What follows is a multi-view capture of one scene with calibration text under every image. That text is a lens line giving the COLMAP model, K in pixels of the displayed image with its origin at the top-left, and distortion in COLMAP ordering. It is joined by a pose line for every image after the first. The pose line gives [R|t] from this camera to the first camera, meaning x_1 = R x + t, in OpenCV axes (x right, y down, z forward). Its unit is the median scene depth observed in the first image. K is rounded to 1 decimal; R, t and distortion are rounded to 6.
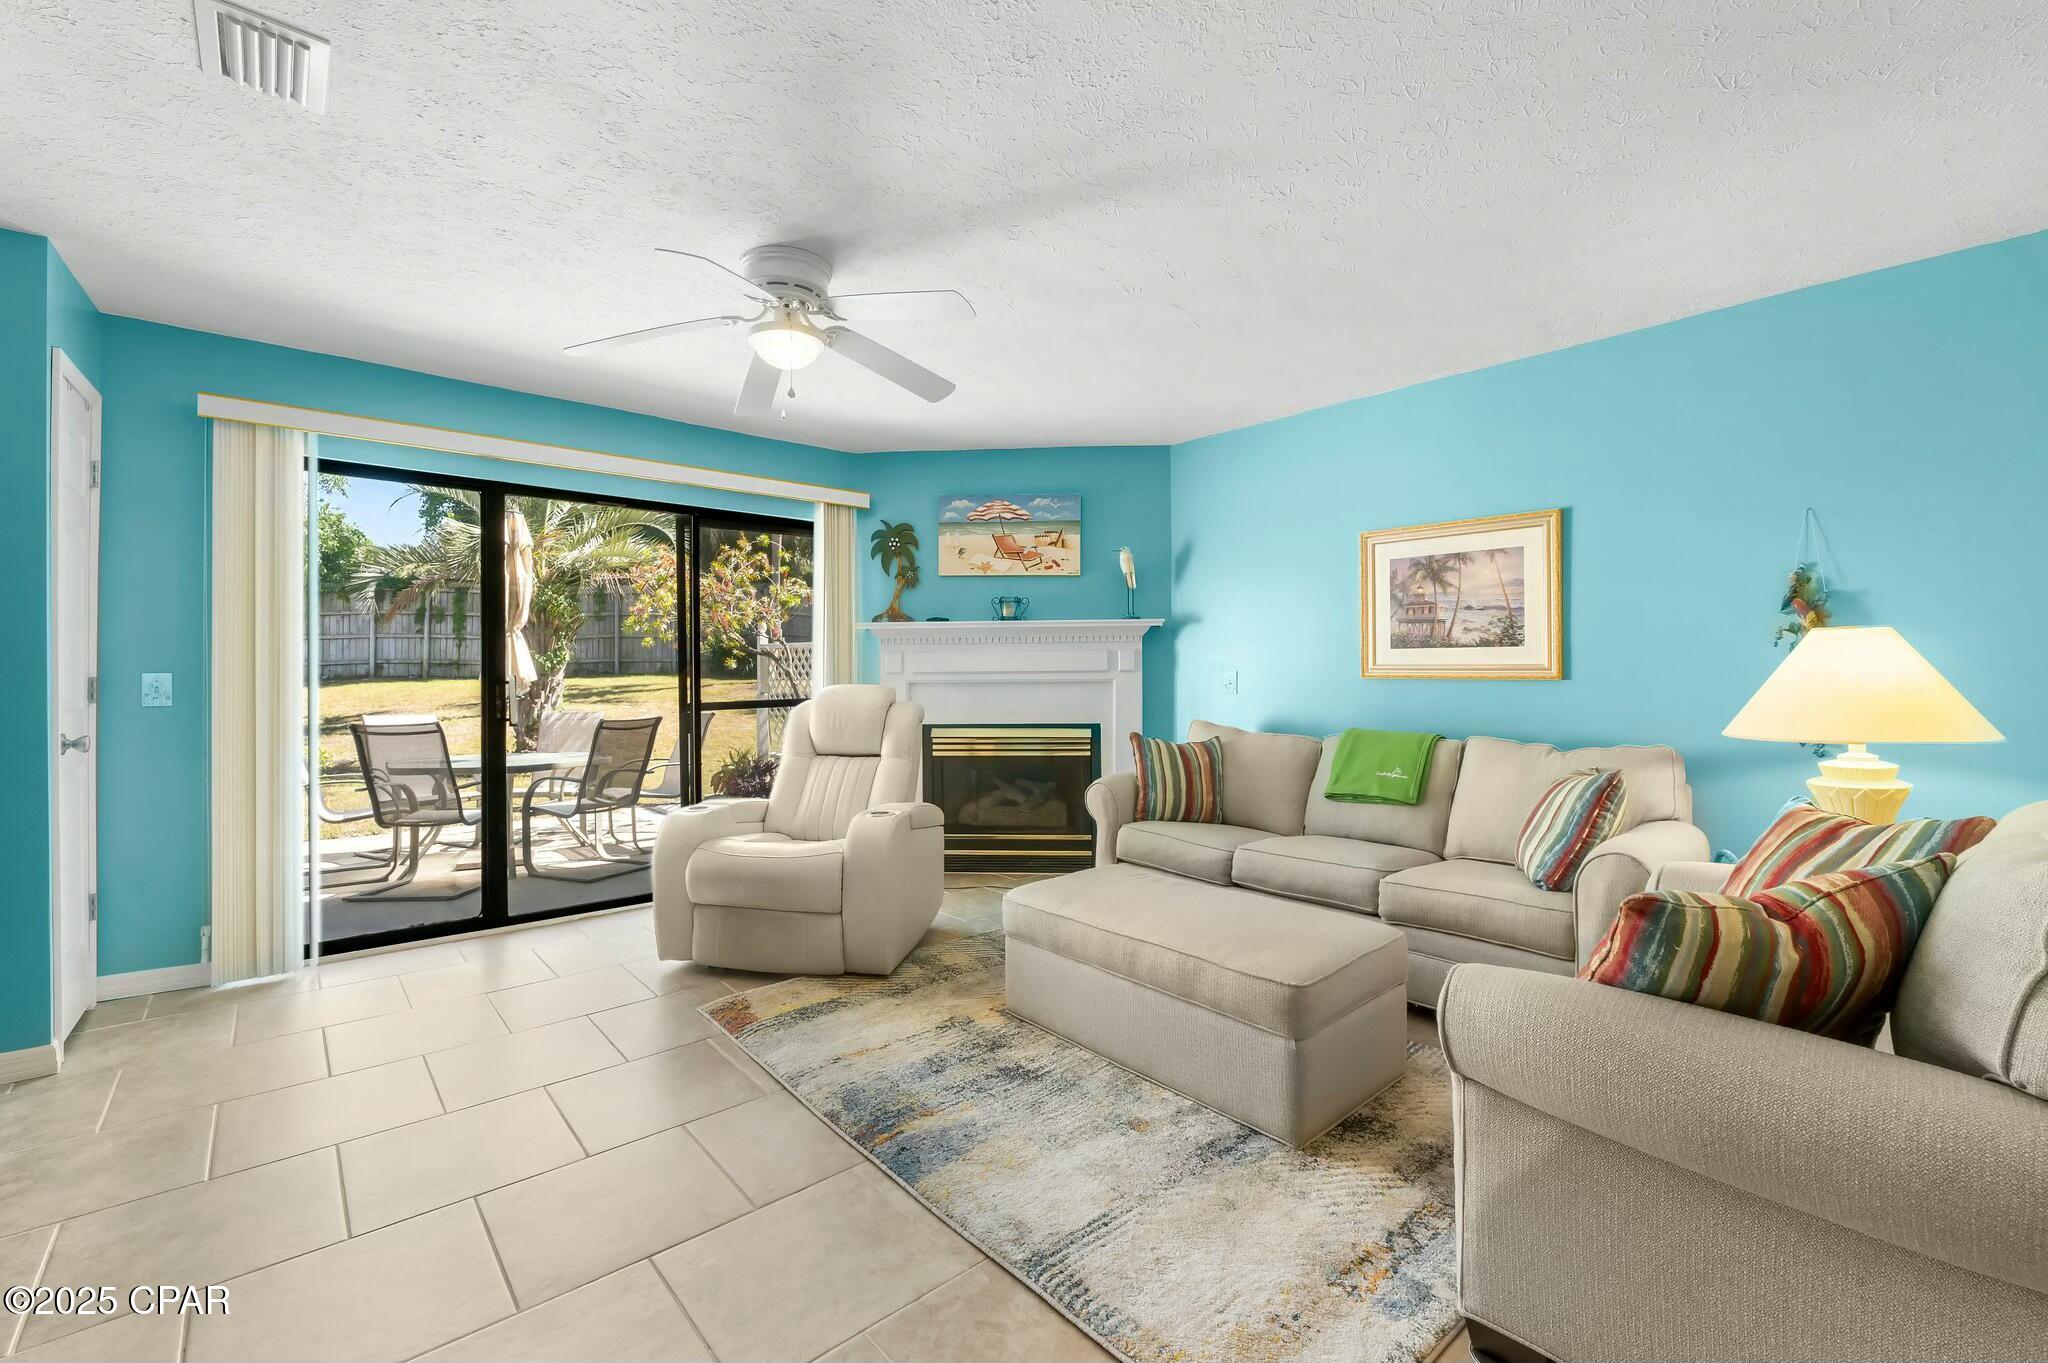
lens RADIAL K [[871.6, 0, 1035.1], [0, 871.6, 660.7], [0, 0, 1]] dist [-0.005359, -0.001709]
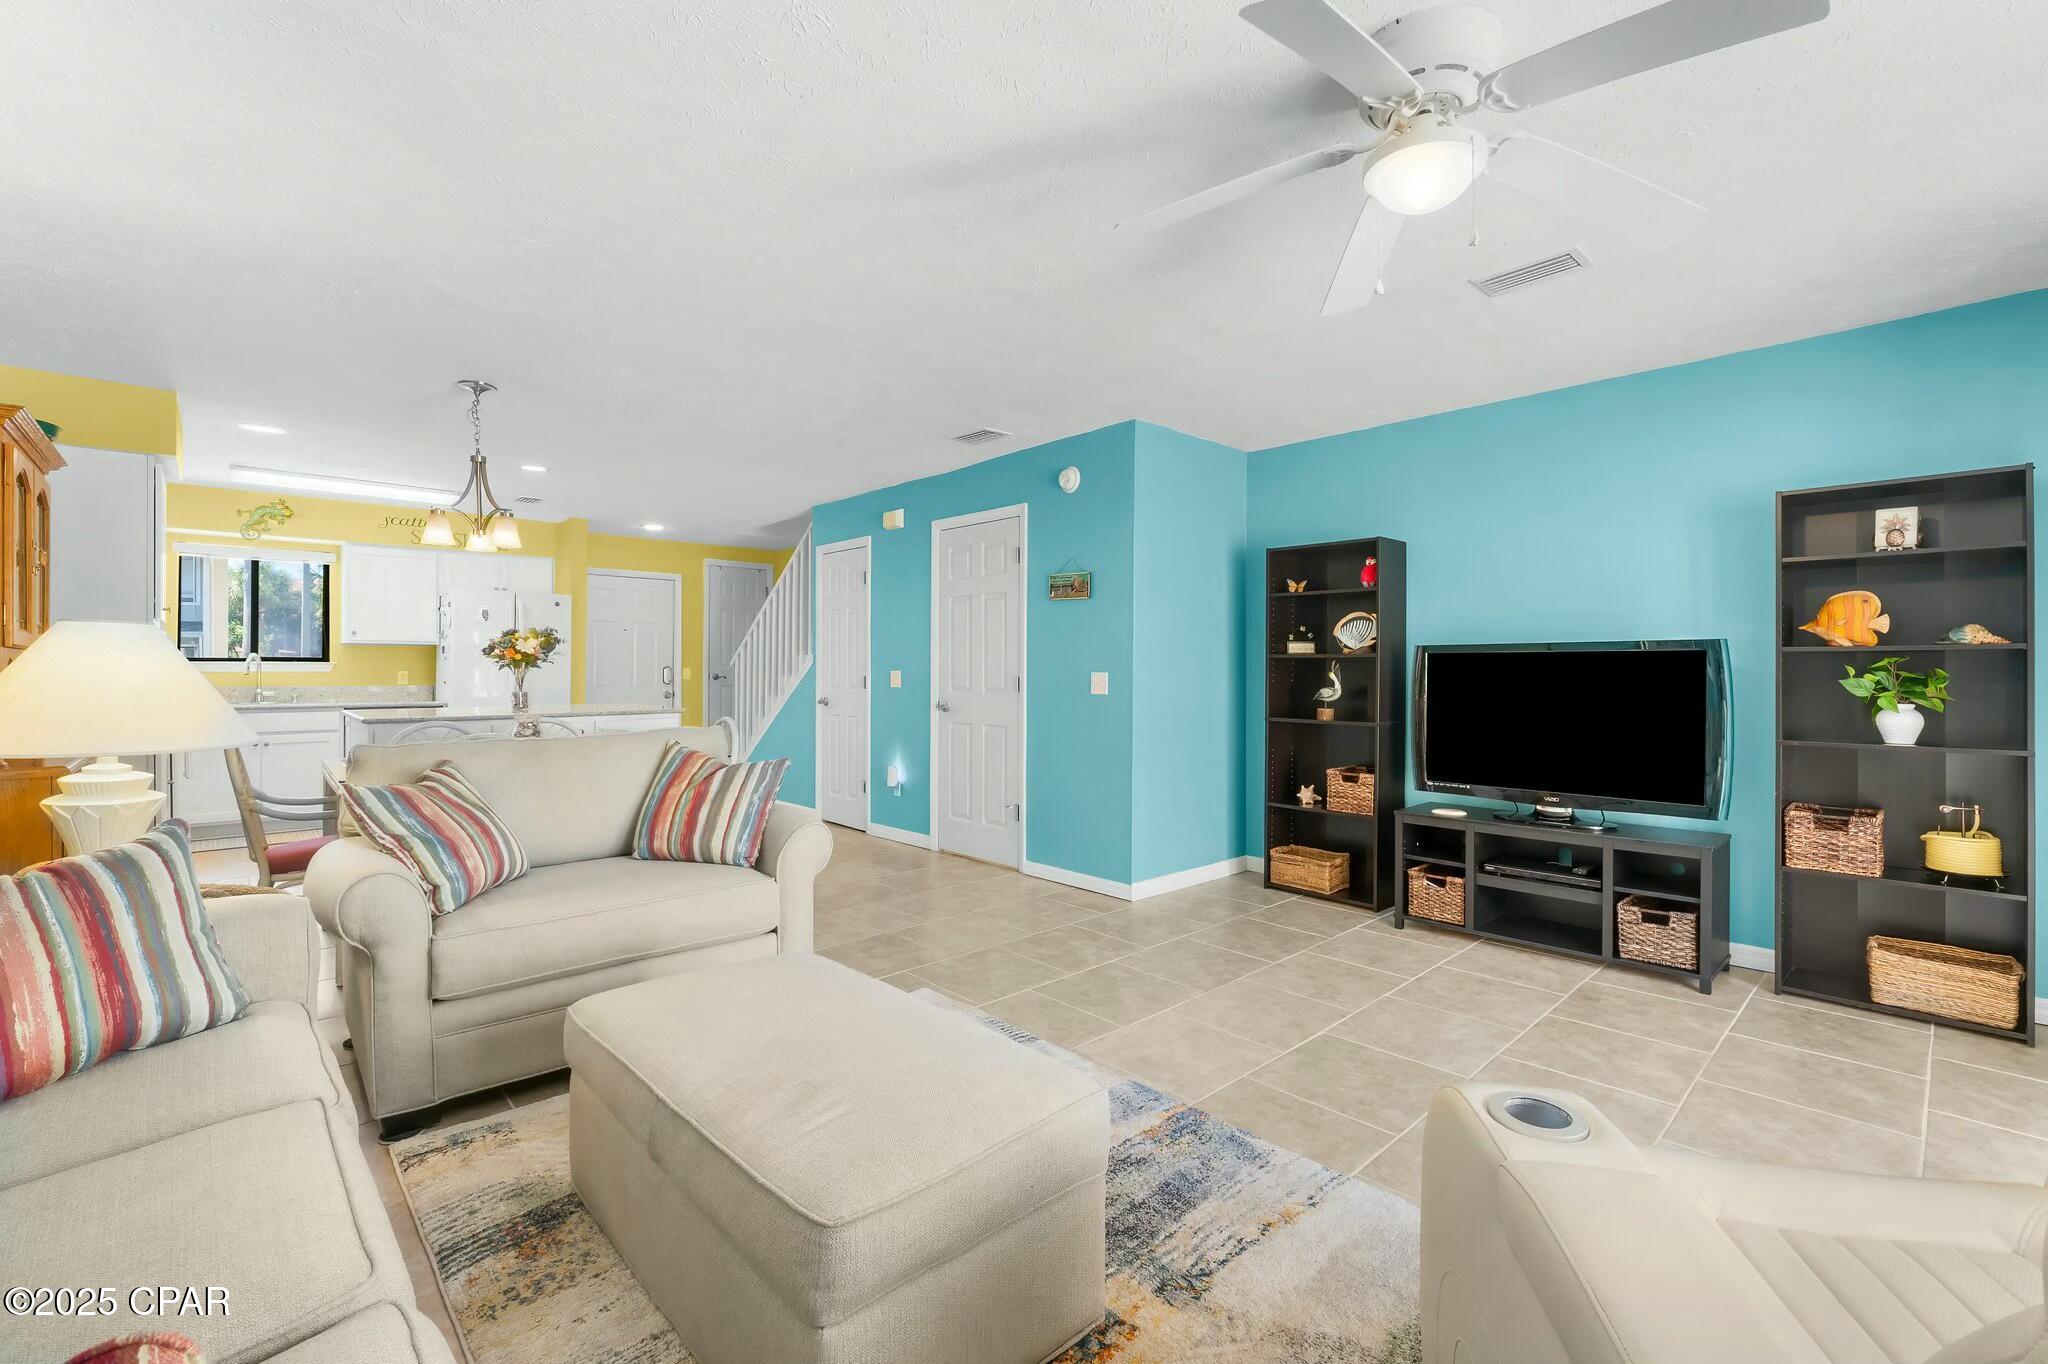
lens RADIAL K [[871.6, 0, 1028.0], [0, 871.6, 676.9], [0, 0, 1]] dist [-0.005359, -0.001709]
pose [[-0.999448, -0.002422, -0.033129, 0.019431], [-0.002401, 0.999997, -0.000653, 0.008837], [0.033130, -0.000573, -0.999451, 0.926672]]
